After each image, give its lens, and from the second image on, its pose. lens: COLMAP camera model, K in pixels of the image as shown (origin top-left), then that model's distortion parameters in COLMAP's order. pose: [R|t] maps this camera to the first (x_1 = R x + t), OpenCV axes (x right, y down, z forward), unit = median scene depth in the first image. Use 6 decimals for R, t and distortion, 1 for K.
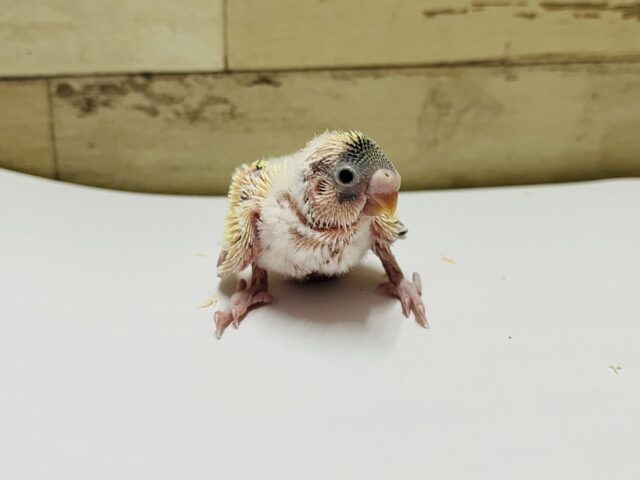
lens RADIAL K [[718.3, 0, 320.0], [0, 718.3, 240.0], [0, 0, 1]] dist [0.057544, -0.242368]
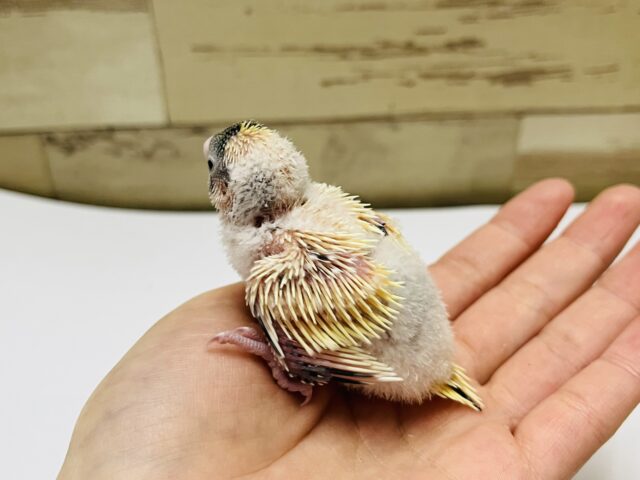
lens RADIAL K [[718.3, 0, 320.0], [0, 718.3, 240.0], [0, 0, 1]] dist [0.057544, -0.242368]
pose [[0.992936, 0.053423, -0.105947, 0.287832], [-0.015719, 0.944262, 0.328820, -0.466953], [0.117608, -0.324832, 0.938431, -0.256915]]
